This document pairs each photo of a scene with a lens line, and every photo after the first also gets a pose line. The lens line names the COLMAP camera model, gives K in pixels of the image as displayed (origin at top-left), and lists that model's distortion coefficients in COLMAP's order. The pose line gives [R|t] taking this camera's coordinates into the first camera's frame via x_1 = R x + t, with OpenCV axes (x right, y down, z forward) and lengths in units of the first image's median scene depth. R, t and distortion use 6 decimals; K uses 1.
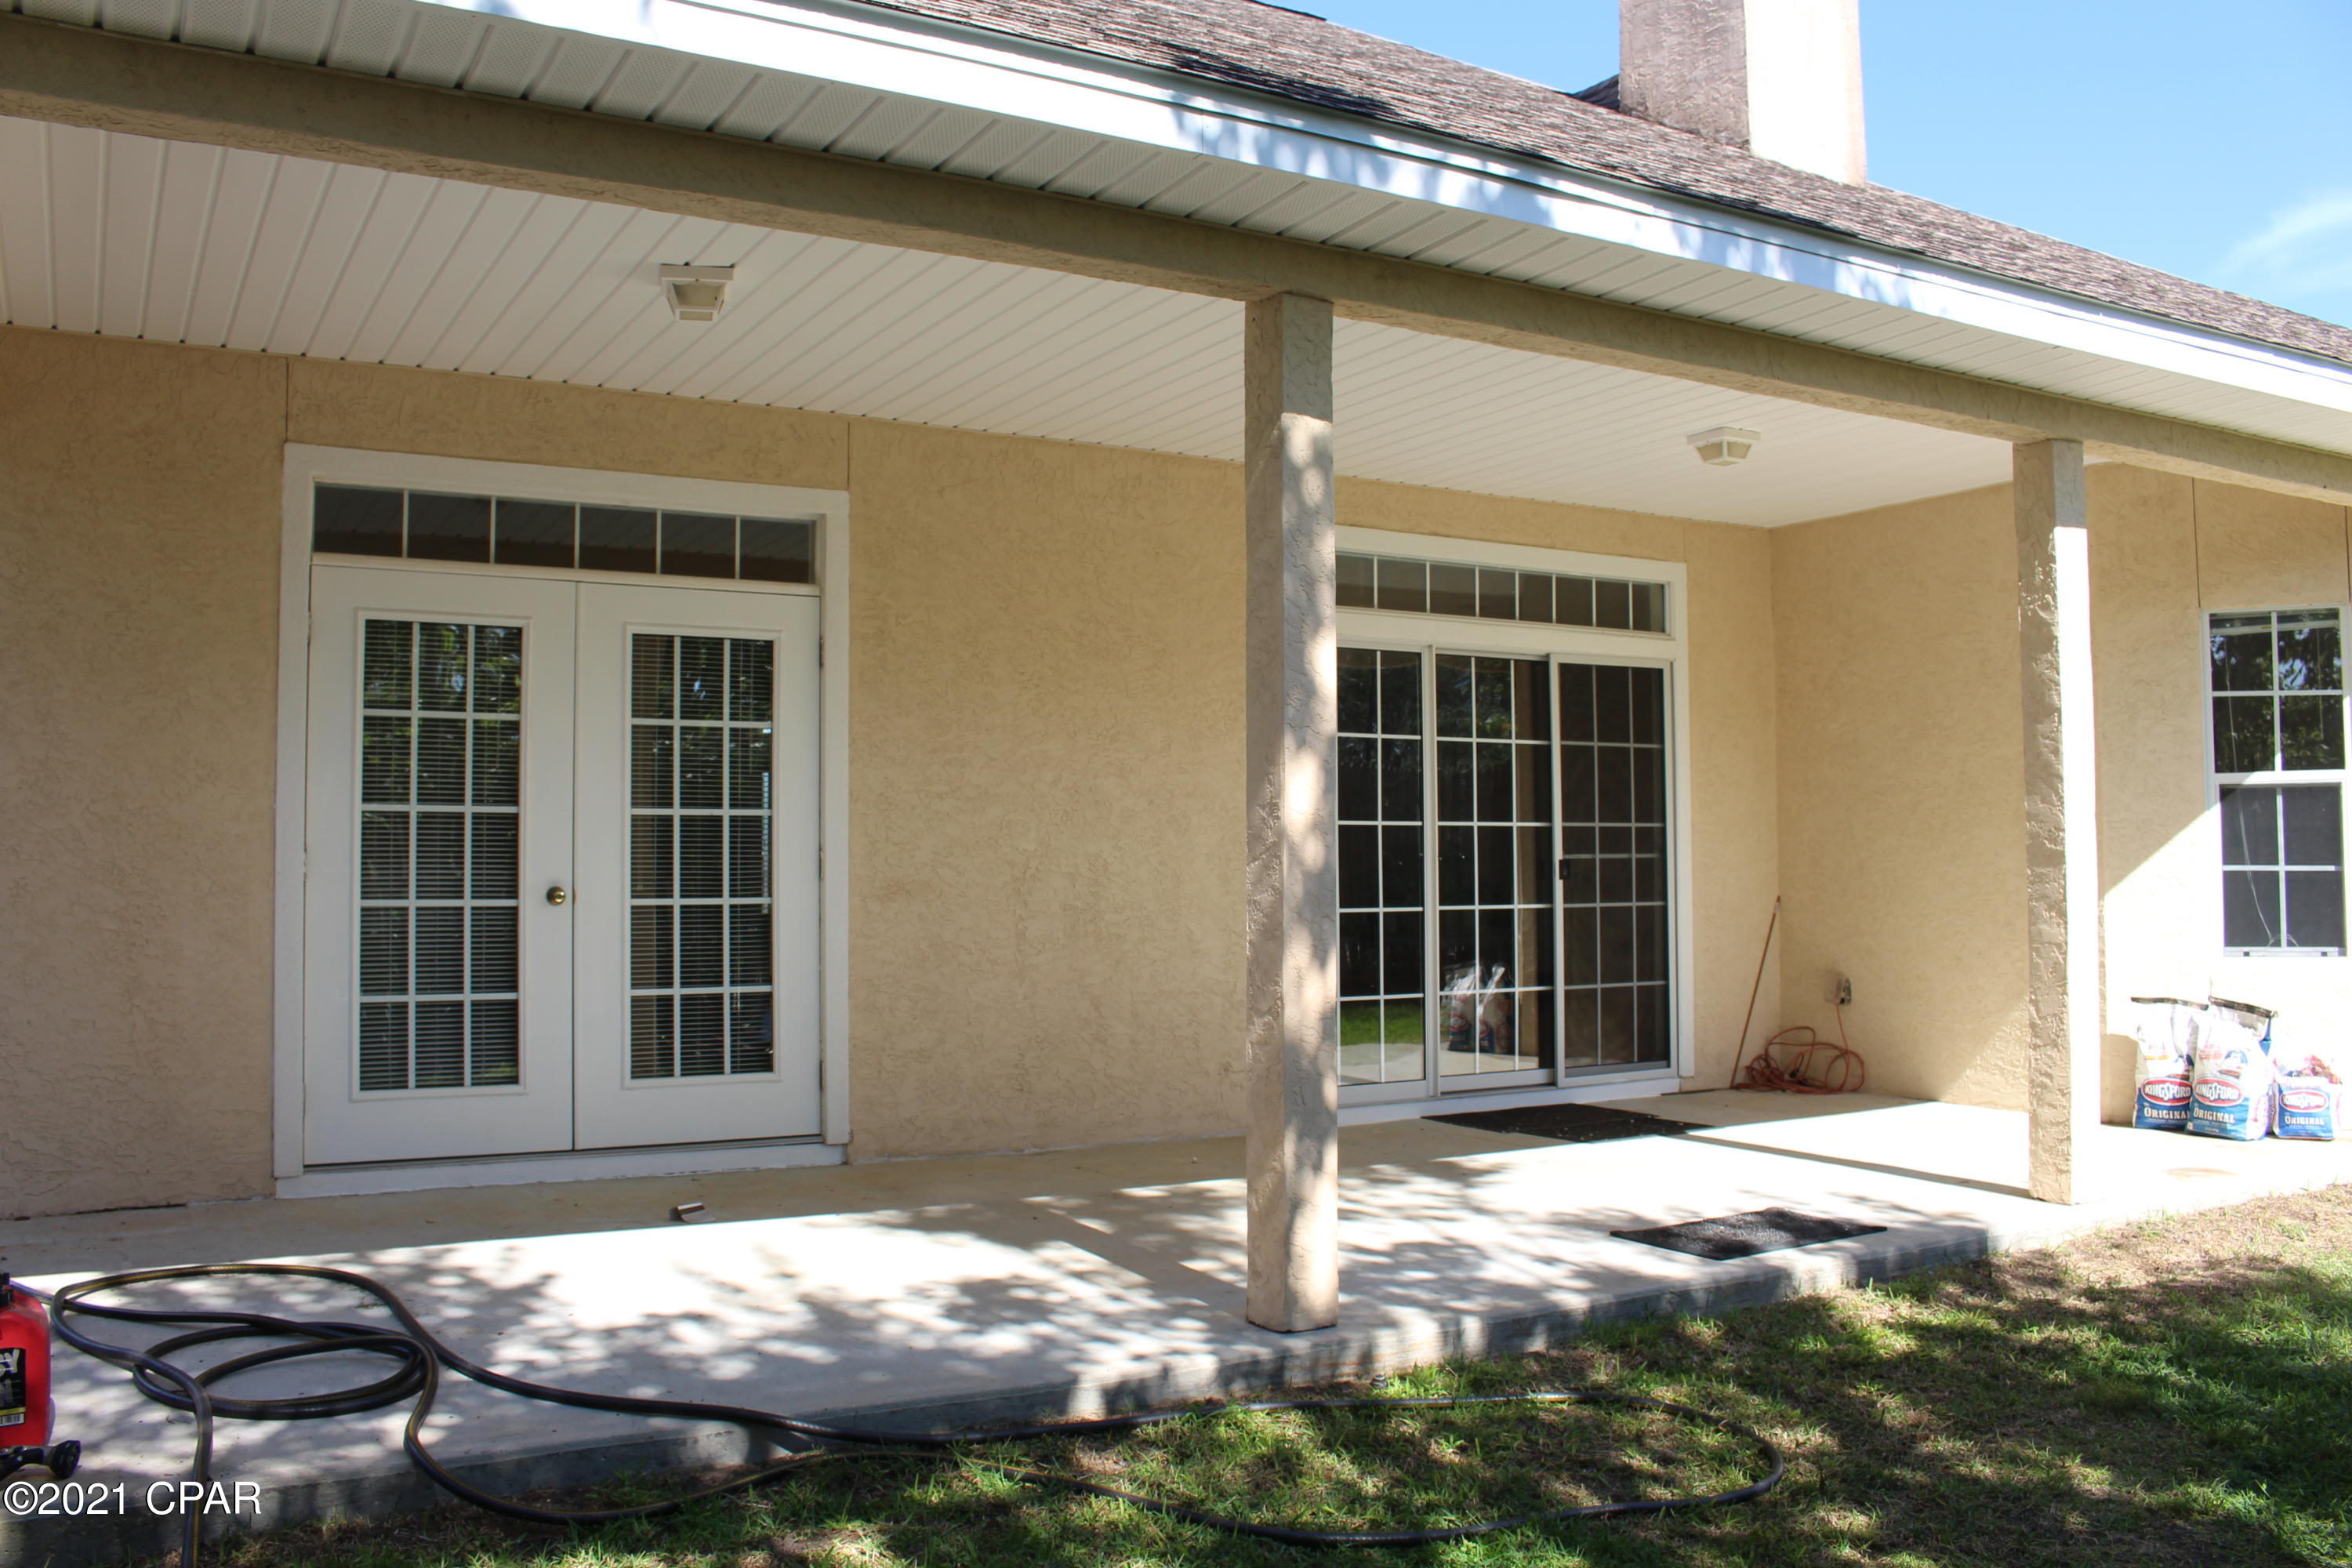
lens RADIAL K [[1921.0, 0, 1176.0], [0, 1921.0, 784.0], [0, 0, 1]] dist [-0.152780, 0.119331]
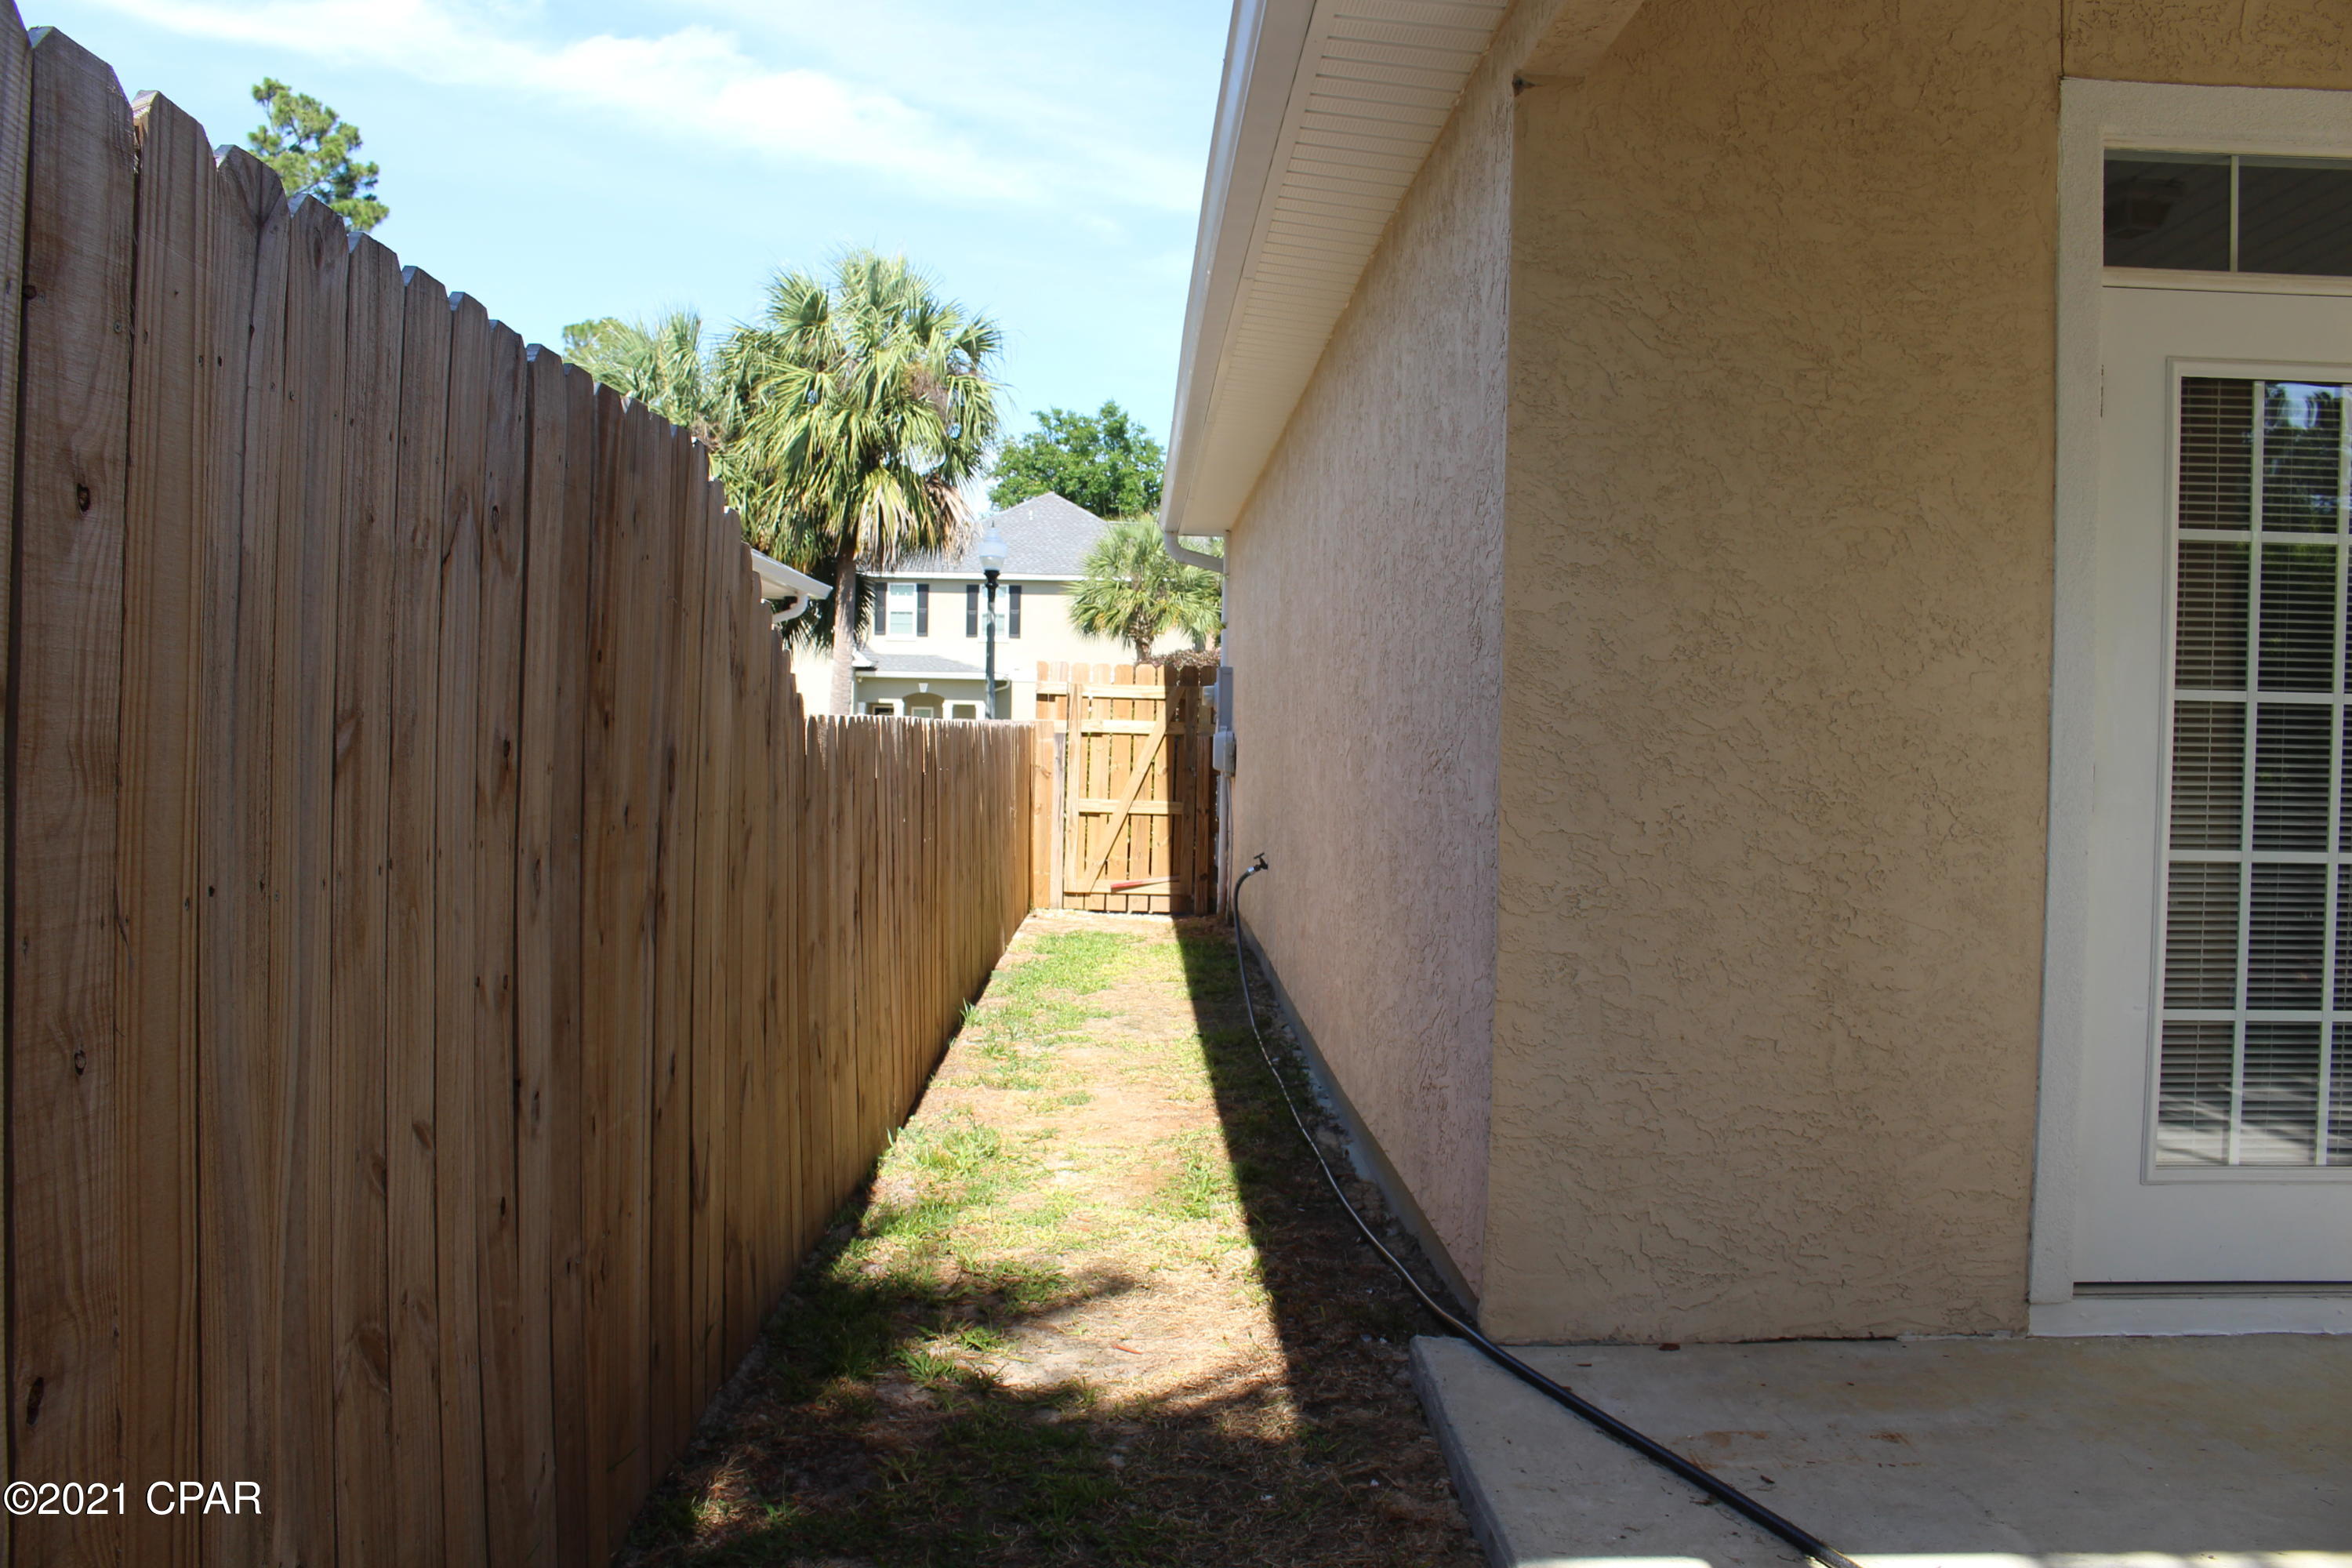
lens RADIAL K [[1921.0, 0, 1176.0], [0, 1921.0, 784.0], [0, 0, 1]] dist [-0.152780, 0.119331]
pose [[0.883708, 0.028343, -0.467179, -0.458582], [0.002439, 0.997872, 0.065152, 0.001645], [0.468032, -0.058715, 0.881759, 0.345716]]
